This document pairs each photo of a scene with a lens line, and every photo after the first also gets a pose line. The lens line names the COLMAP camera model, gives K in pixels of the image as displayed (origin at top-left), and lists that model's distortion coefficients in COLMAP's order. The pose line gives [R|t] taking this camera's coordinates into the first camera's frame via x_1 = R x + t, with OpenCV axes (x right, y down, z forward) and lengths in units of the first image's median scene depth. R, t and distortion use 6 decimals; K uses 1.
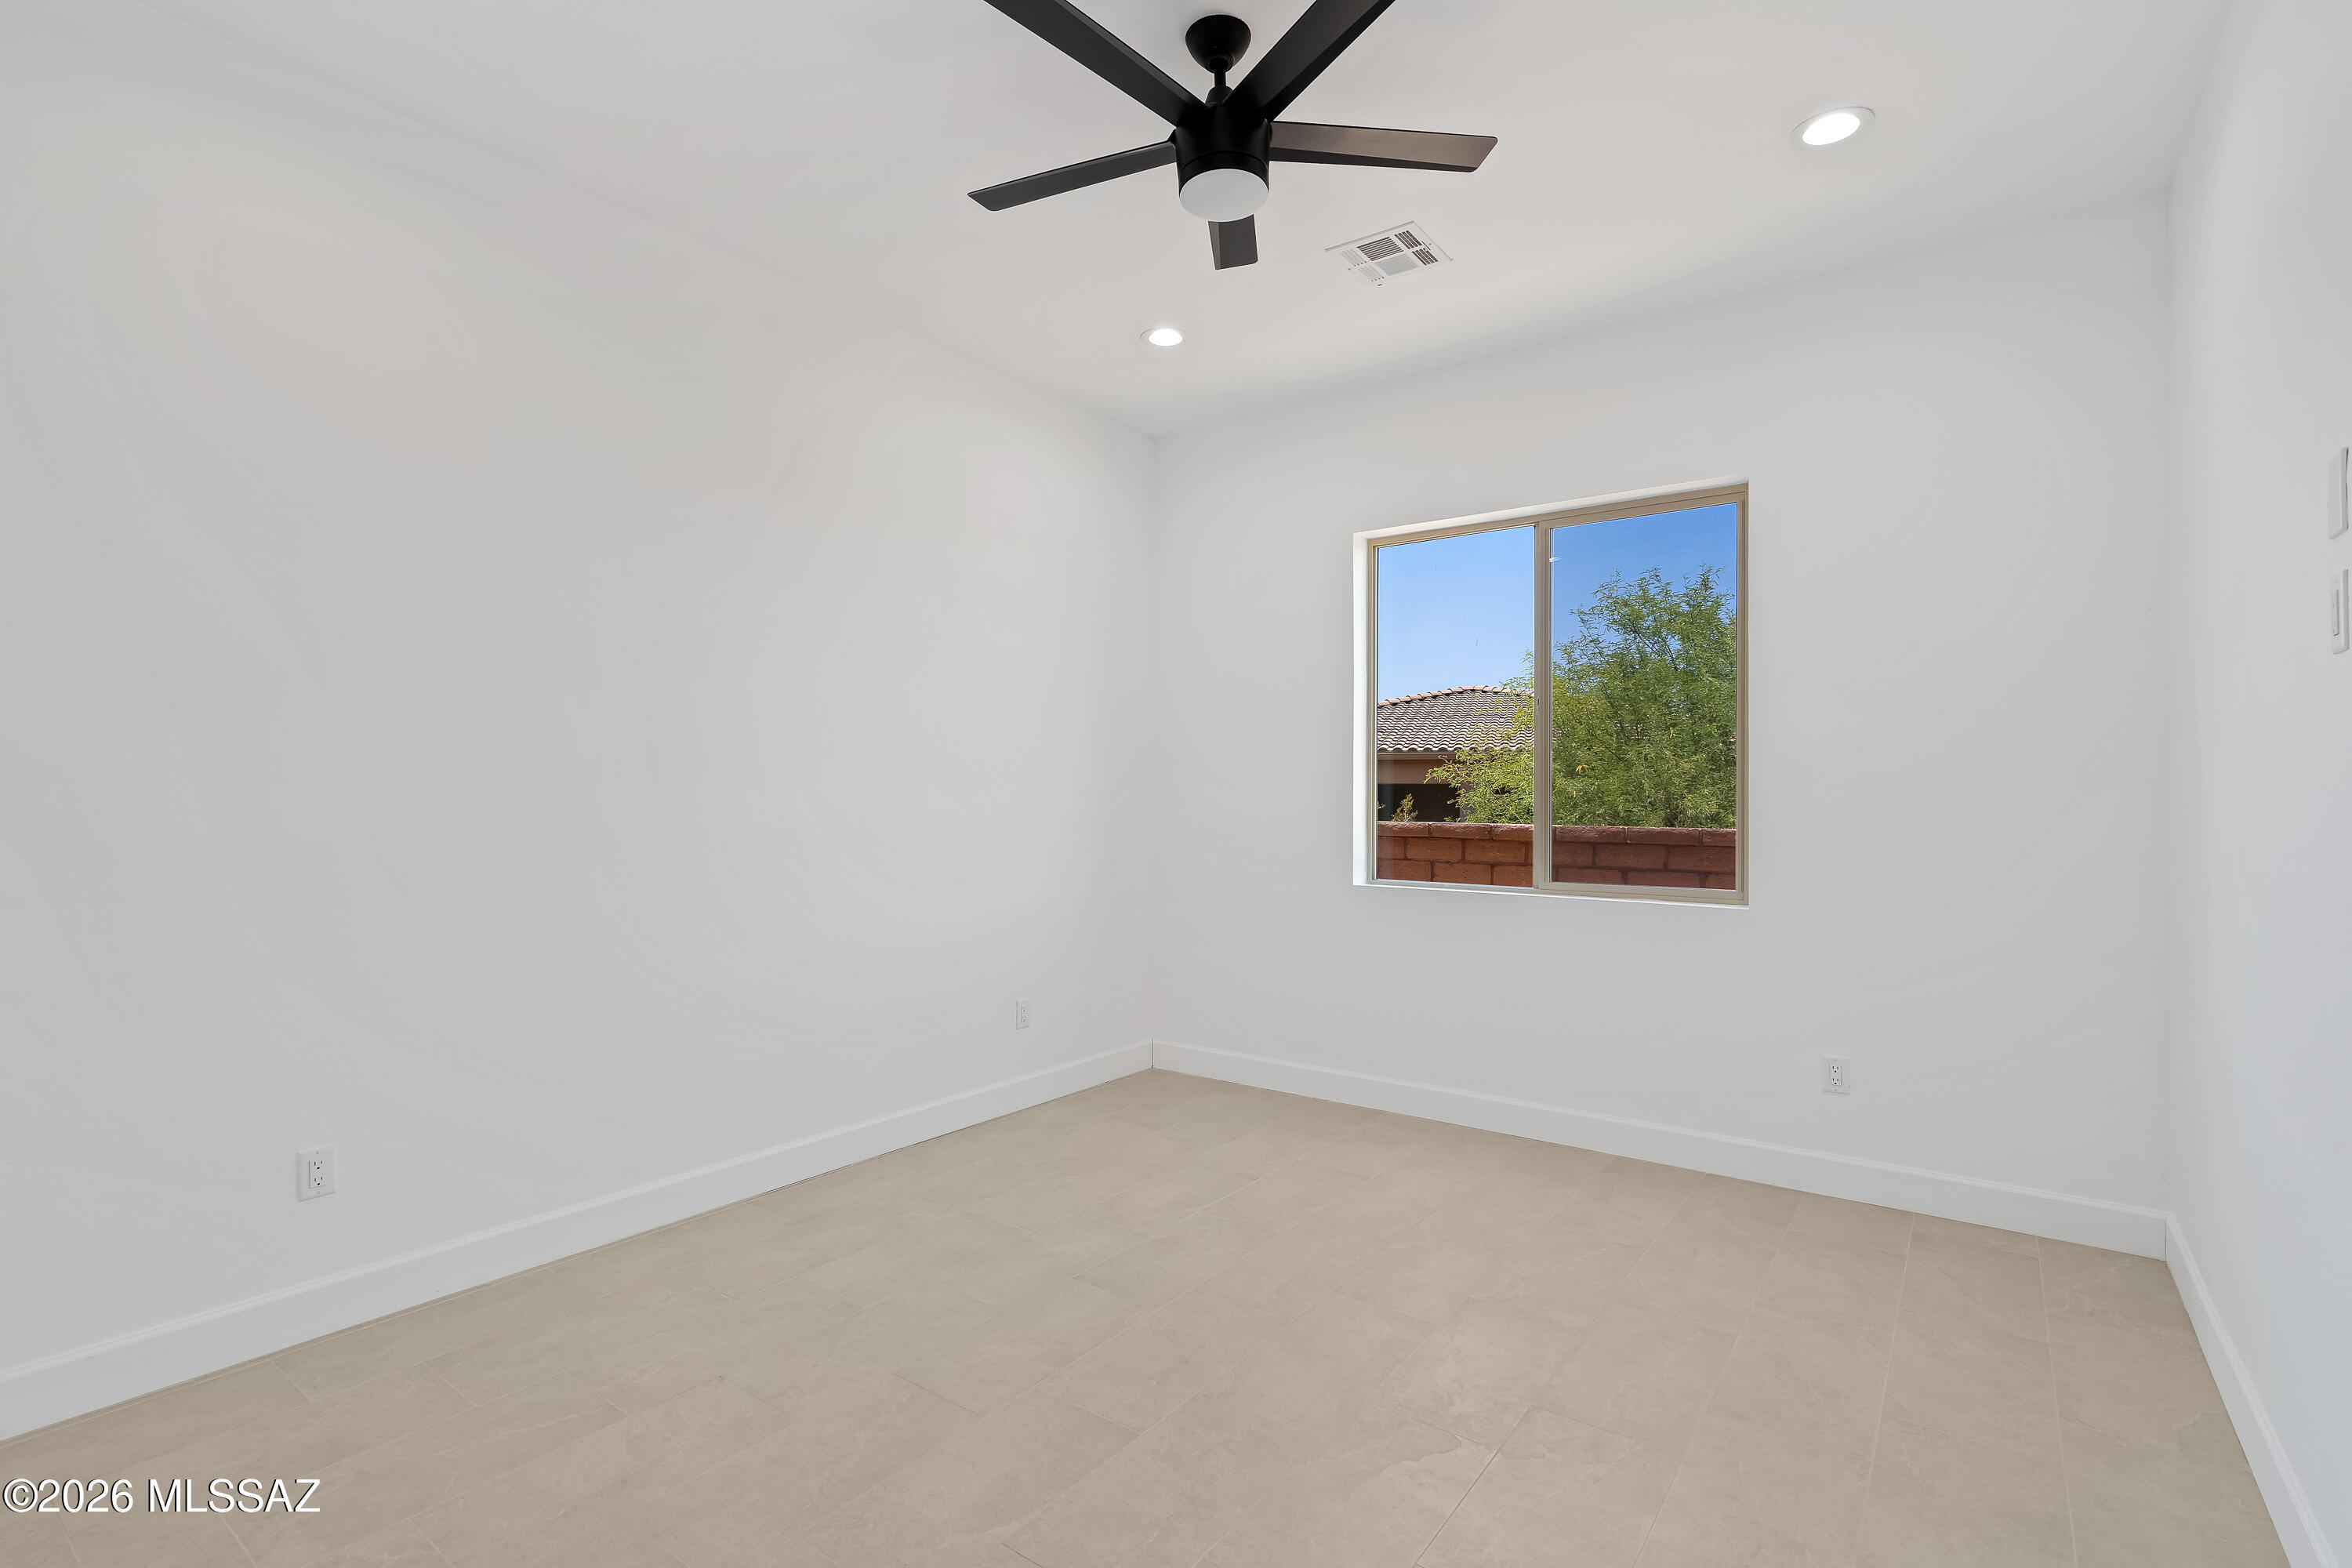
lens RADIAL K [[1065.9, 0, 1176.0], [0, 1065.9, 784.0], [0, 0, 1]] dist [-0.000666, 0.000191]
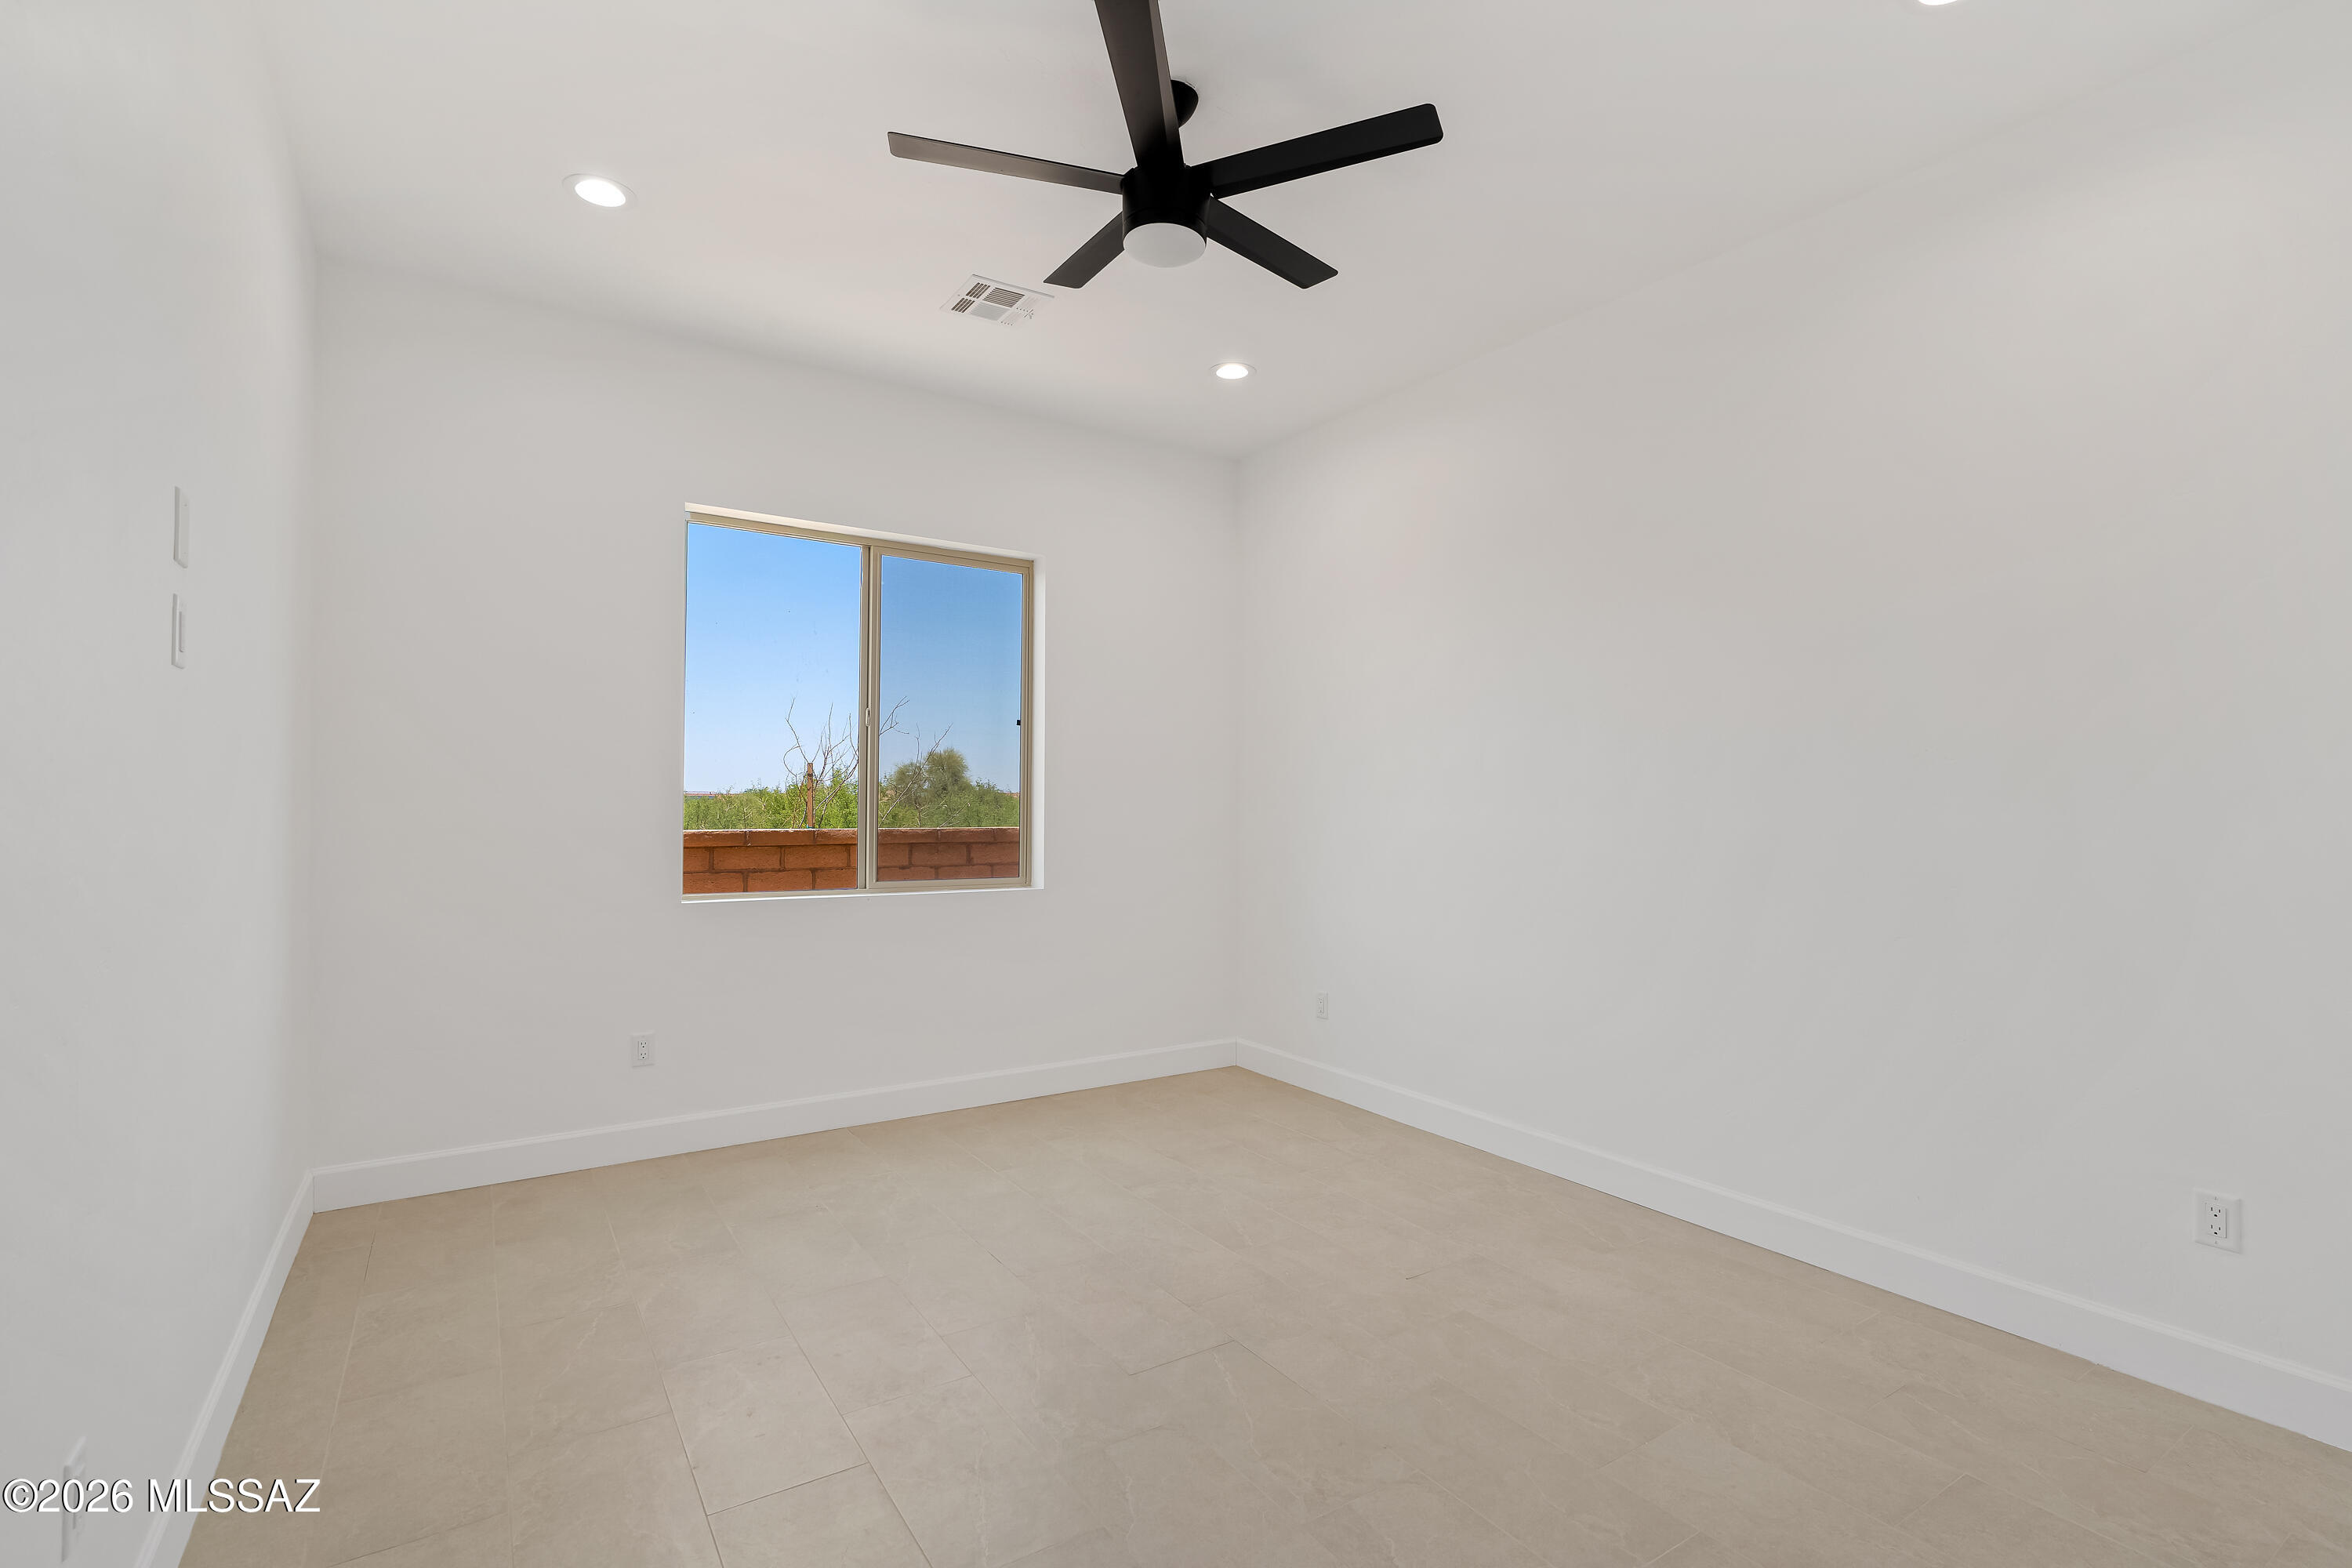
lens RADIAL K [[1065.9, 0, 1176.0], [0, 1065.9, 784.0], [0, 0, 1]] dist [-0.000666, 0.000191]
pose [[0.371360, 0.013111, 0.928397, -0.534569], [-0.013370, 0.999872, -0.008772, -0.001588], [-0.928393, -0.009155, 0.371487, 0.320334]]
